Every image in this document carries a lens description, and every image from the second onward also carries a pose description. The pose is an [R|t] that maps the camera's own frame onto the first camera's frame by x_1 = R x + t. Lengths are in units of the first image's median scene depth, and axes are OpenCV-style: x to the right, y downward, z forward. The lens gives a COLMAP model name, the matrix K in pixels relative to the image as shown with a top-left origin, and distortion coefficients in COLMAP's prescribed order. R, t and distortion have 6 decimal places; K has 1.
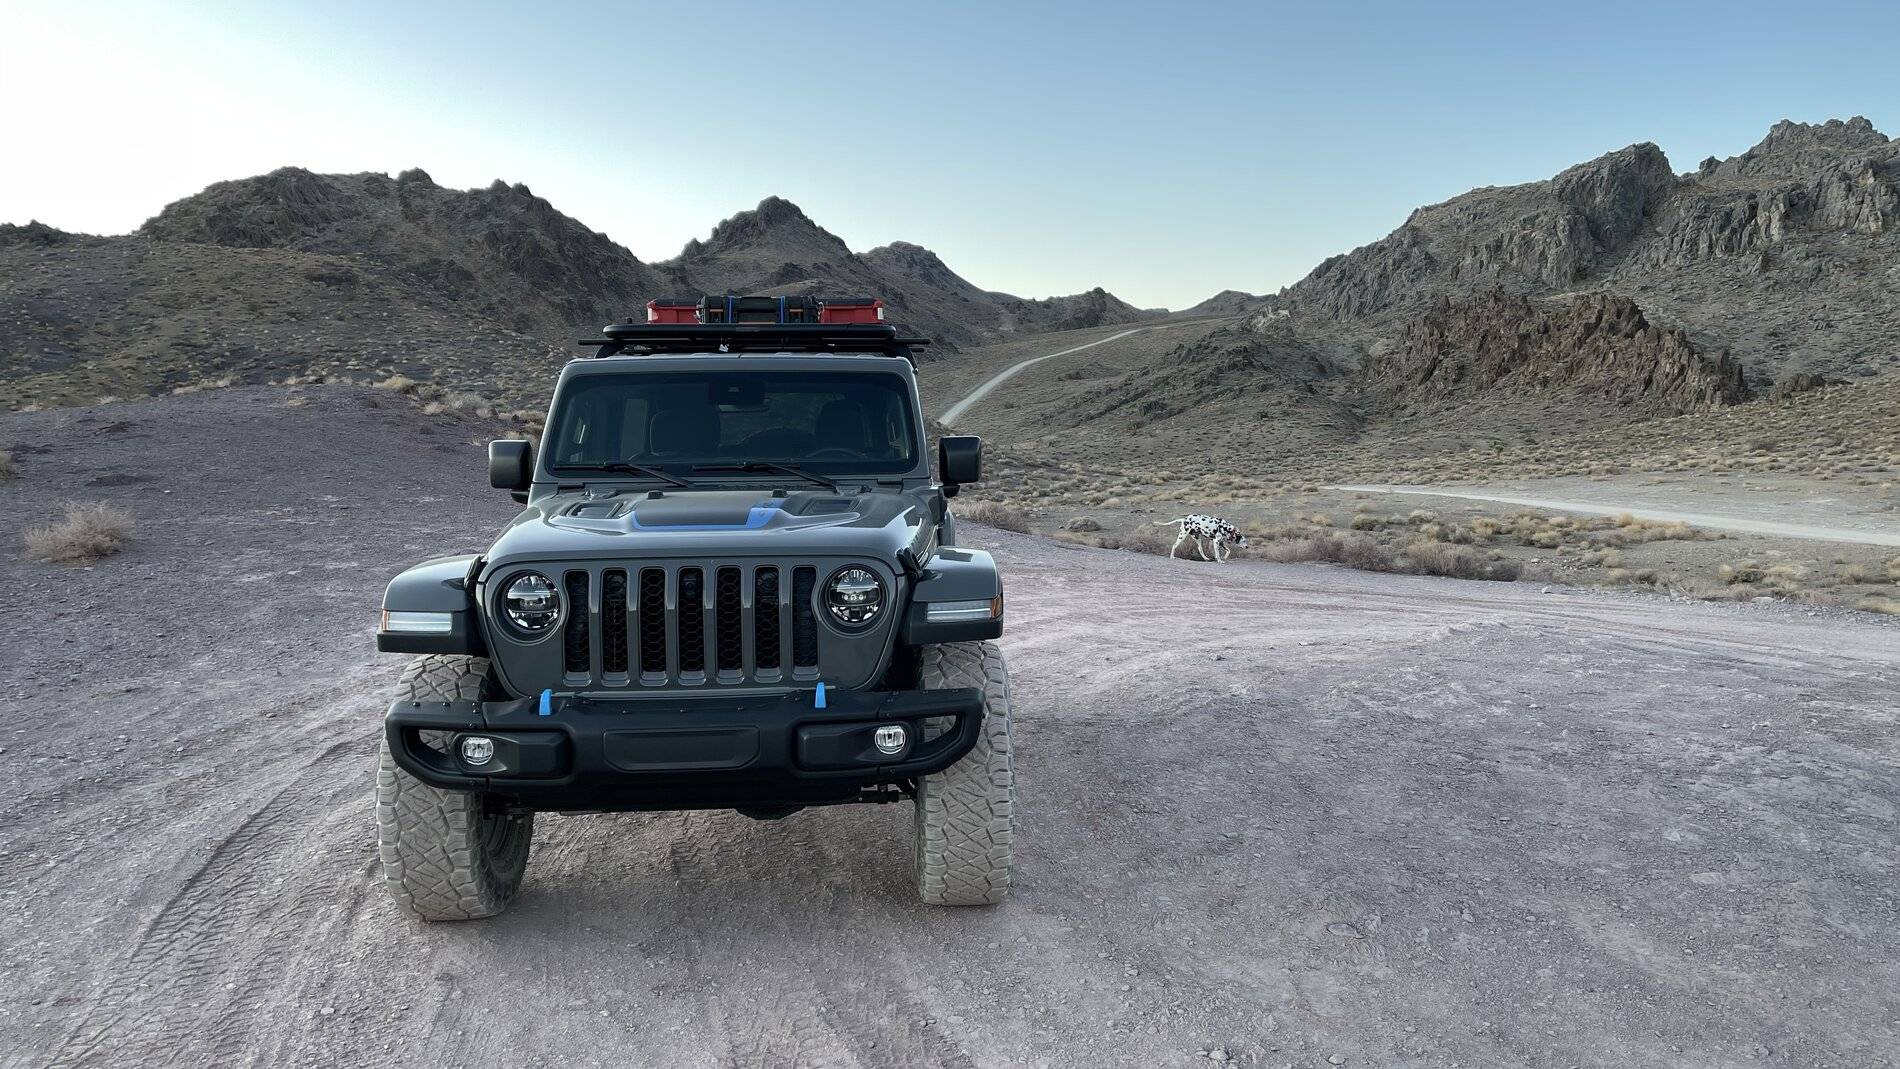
lens RADIAL K [[1433.0, 0, 936.7], [0, 1433.0, 534.3], [0, 0, 1]] dist [0.060157, -0.065861]
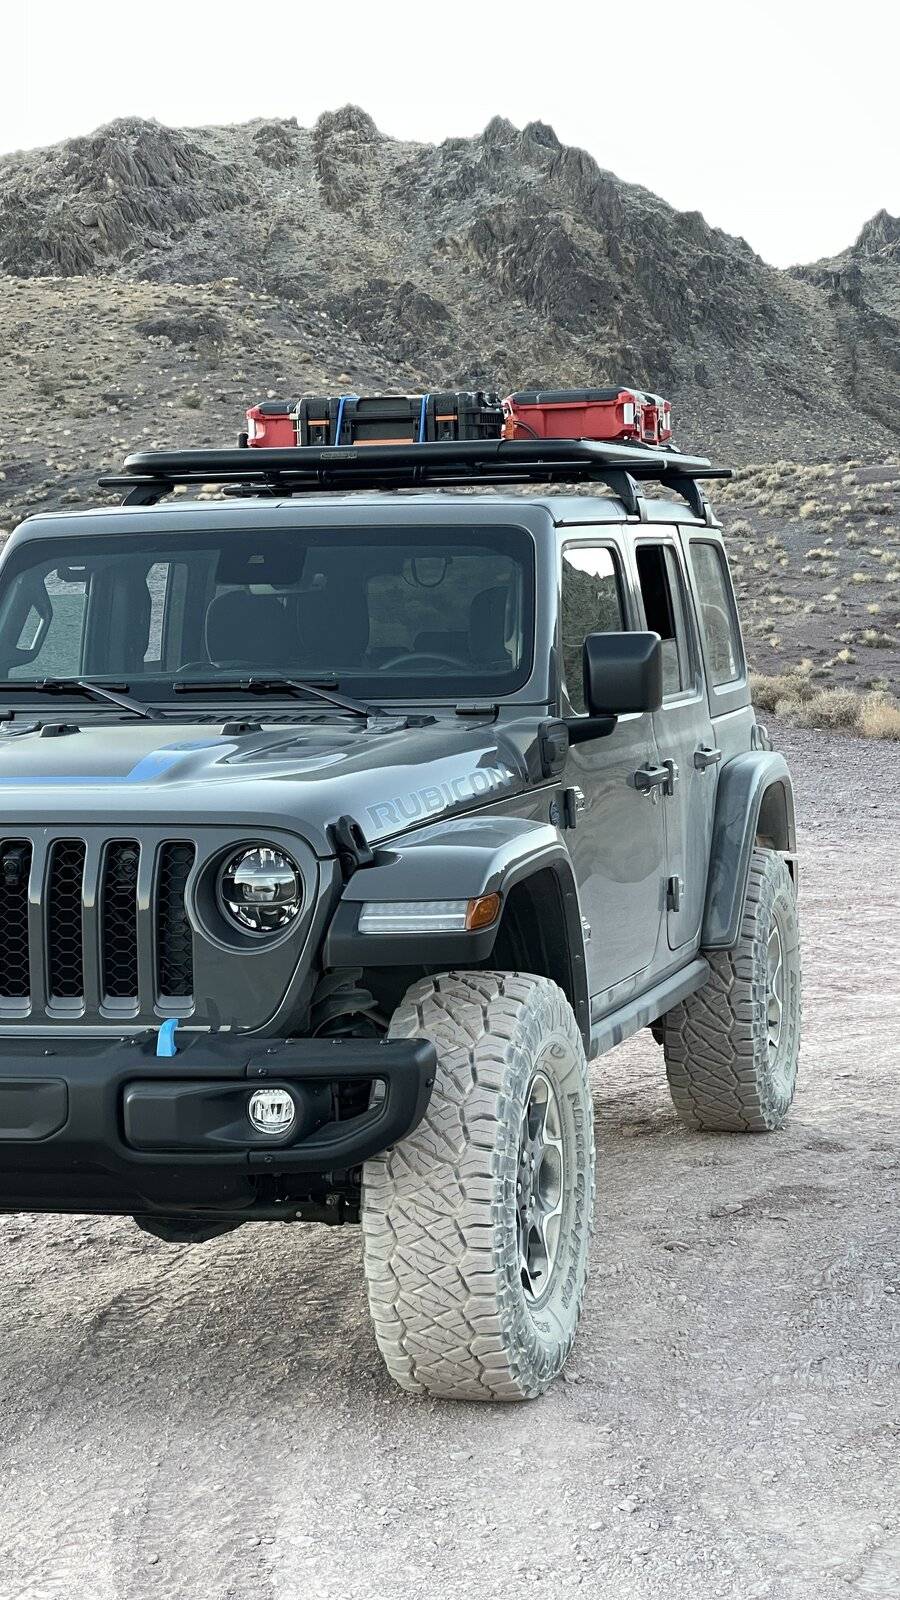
lens RADIAL K [[2984.6, 0, 450.0], [0, 2984.6, 800.0], [0, 0, 1]] dist [0.199129, 0.030688]
pose [[0.948695, 0.011217, -0.315992, 0.434332], [-0.013526, 0.999895, -0.005116, 0.008544], [0.315902, 0.009128, 0.948748, -0.234060]]
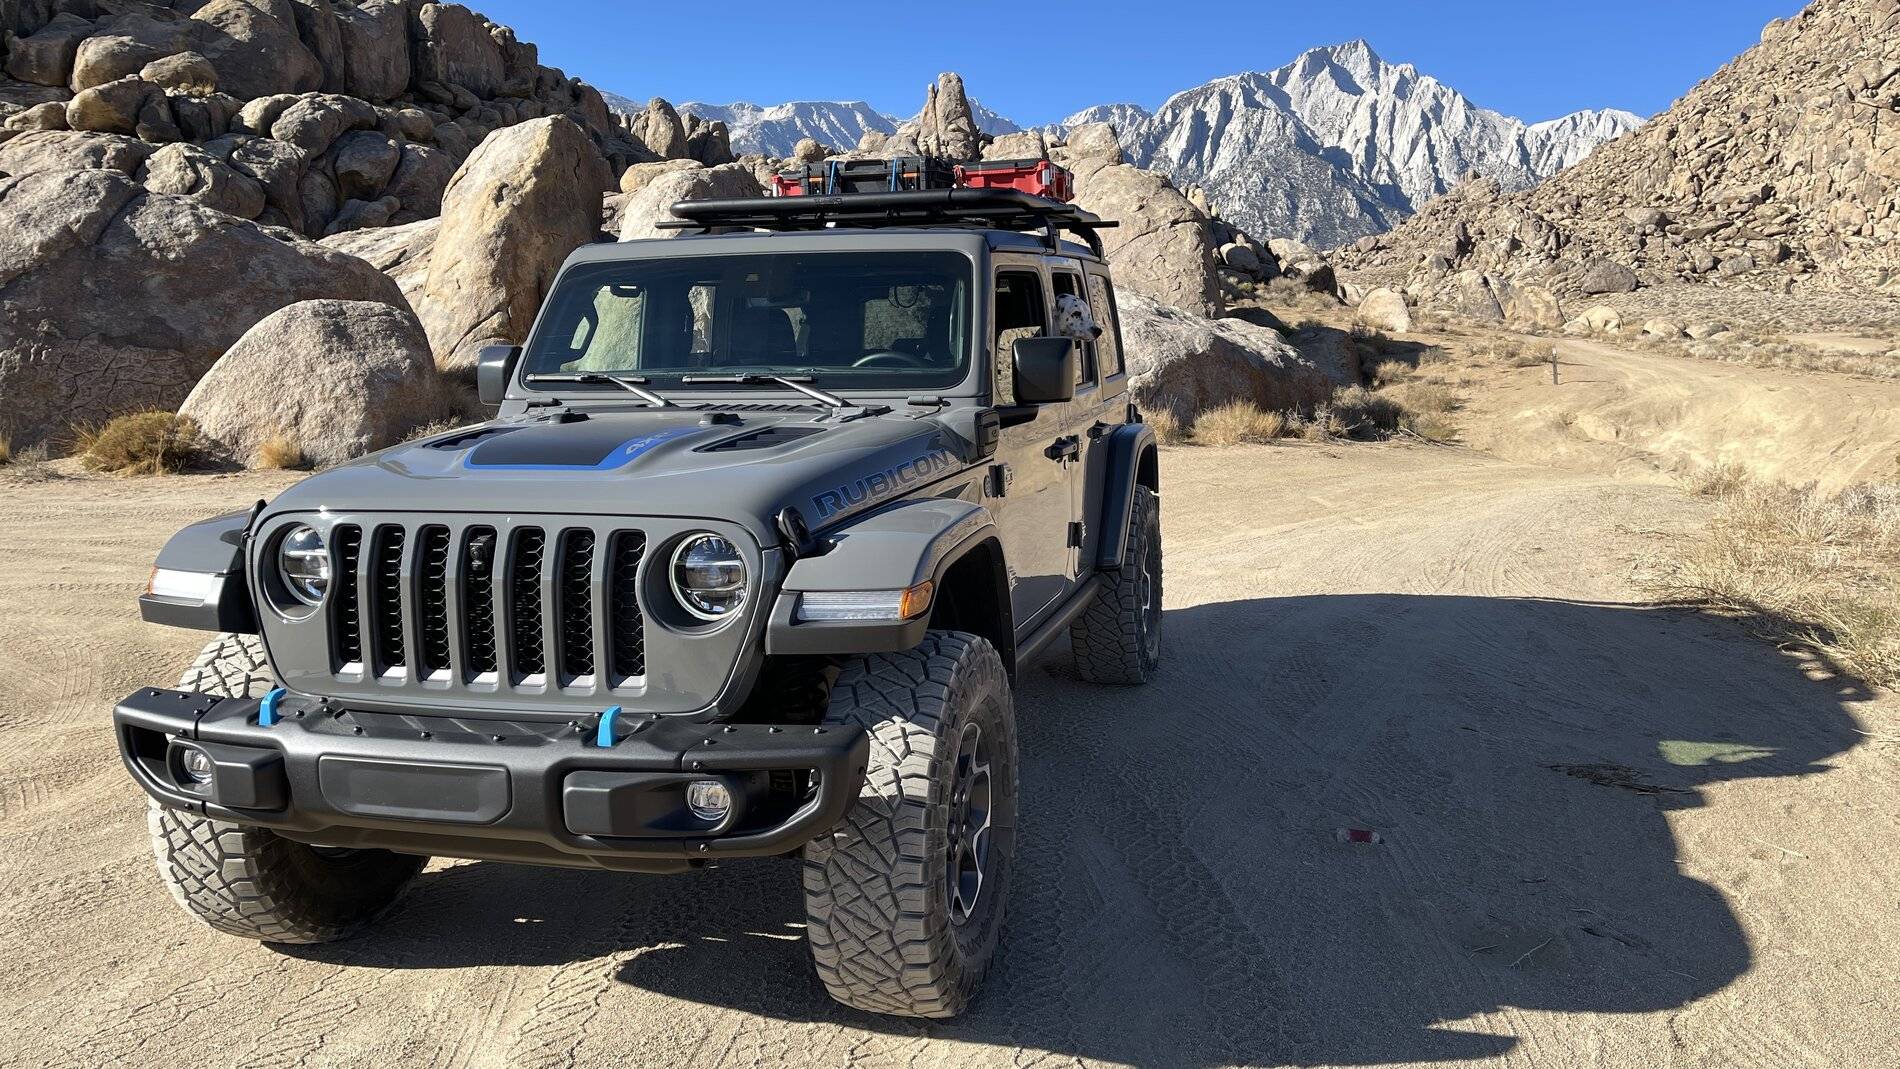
lens RADIAL K [[1433.0, 0, 936.7], [0, 1433.0, 534.3], [0, 0, 1]] dist [0.060157, -0.065861]
pose [[0.946905, 0.041956, -0.318765, 0.257304], [-0.019521, 0.997122, 0.073255, -0.028632], [0.320921, -0.063143, 0.944999, 0.381214]]
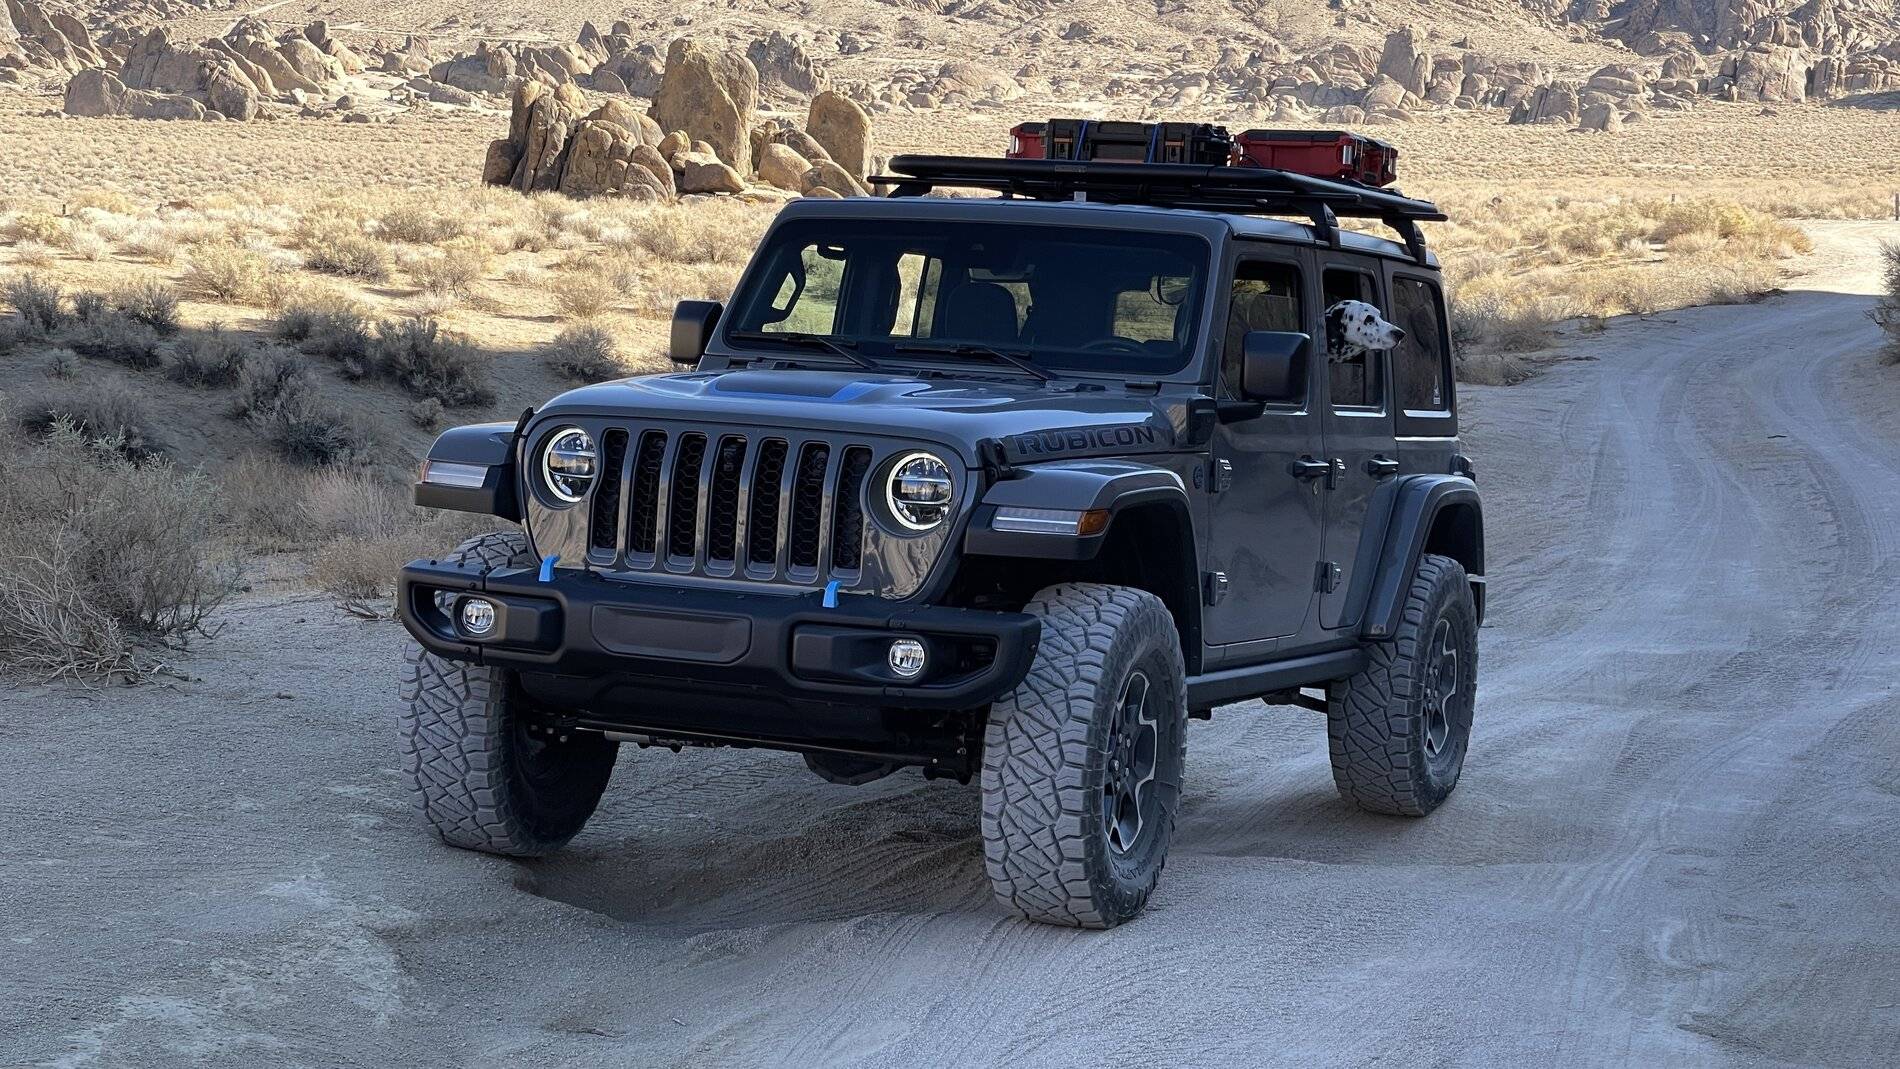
lens RADIAL K [[3544.2, 0, 950.0], [0, 3544.2, 534.5], [0, 0, 1]] dist [0.199129, 0.030688]
pose [[0.896949, 0.087733, -0.433343, 0.803221], [-0.109038, 0.993735, -0.024503, 0.111480], [0.428478, 0.069229, 0.900896, -0.765755]]
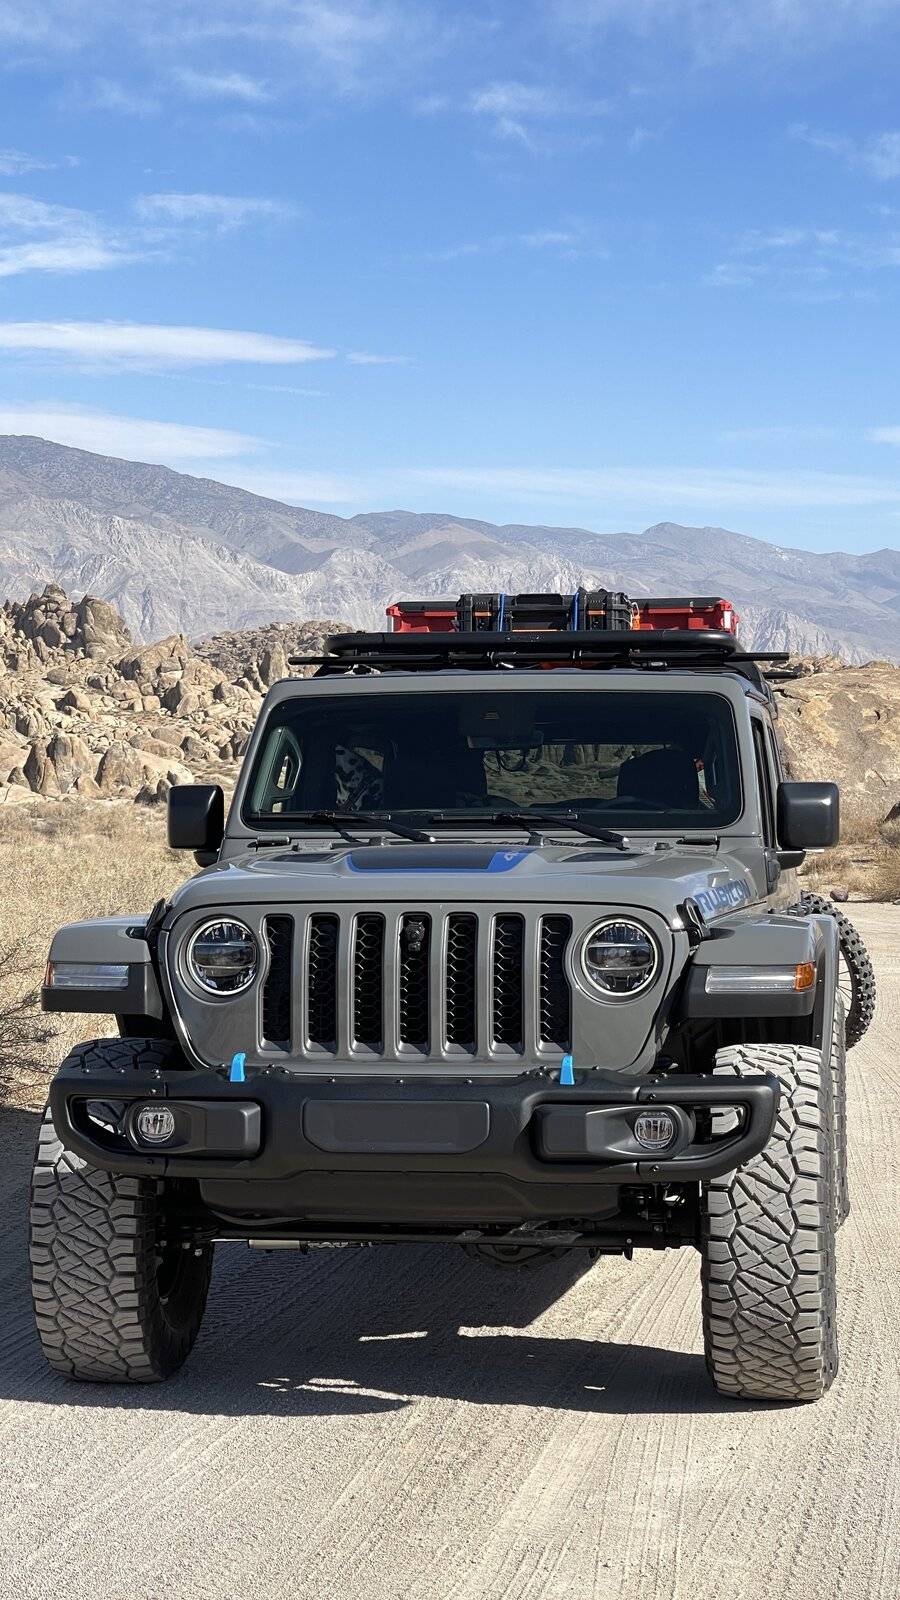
lens RADIAL K [[2984.6, 0, 450.0], [0, 2984.6, 800.0], [0, 0, 1]] dist [0.199129, 0.030688]
pose [[0.982886, 0.007048, -0.184079, 0.147541], [-0.026823, 0.994093, -0.105163, 0.129365], [0.182250, 0.108301, 0.977270, -0.612693]]
